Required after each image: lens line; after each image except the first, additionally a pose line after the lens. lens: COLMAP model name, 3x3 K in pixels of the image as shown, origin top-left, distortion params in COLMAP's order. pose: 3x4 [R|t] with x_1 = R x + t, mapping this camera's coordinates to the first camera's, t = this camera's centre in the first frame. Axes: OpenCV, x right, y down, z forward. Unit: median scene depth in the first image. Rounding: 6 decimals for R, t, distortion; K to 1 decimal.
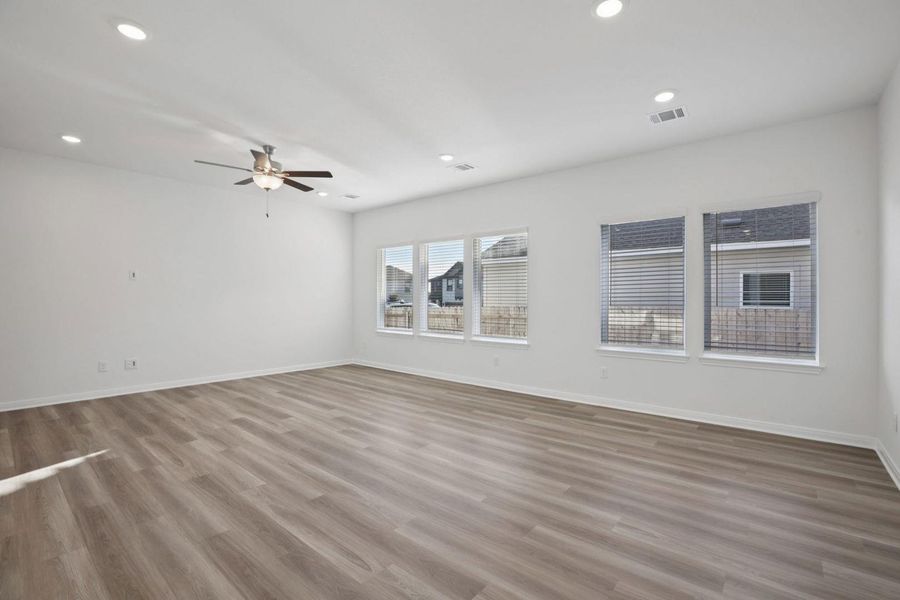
lens RADIAL K [[405.5, 0, 455.9], [0, 405.5, 299.7], [0, 0, 1]] dist [-0.025548, 0.000374]
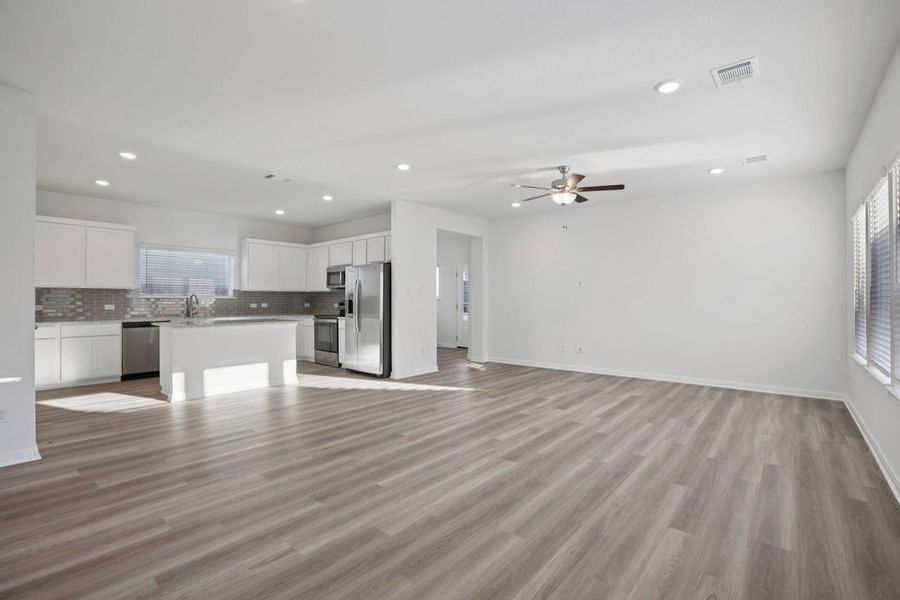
lens RADIAL K [[405.5, 0, 455.9], [0, 405.5, 299.7], [0, 0, 1]] dist [-0.025548, 0.000374]
pose [[-0.002016, -0.006992, -0.999974, 0.814041], [0.000813, 0.999975, -0.006994, 0.002267], [0.999998, -0.000827, -0.002010, 0.850217]]
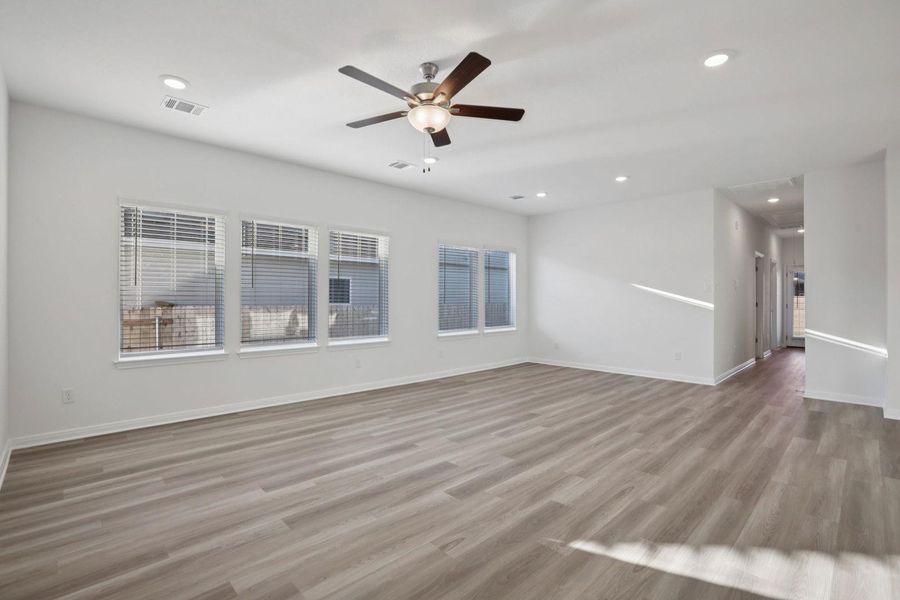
lens RADIAL K [[411.7, 0, 450.0], [0, 411.7, 300.0], [0, 0, 1]] dist [-0.037872, 0.000234]
pose [[0.109849, -0.004269, 0.993939, -1.360505], [-0.002105, 0.999988, 0.004527, -0.006541], [-0.993946, -0.002589, 0.109838, 1.088023]]
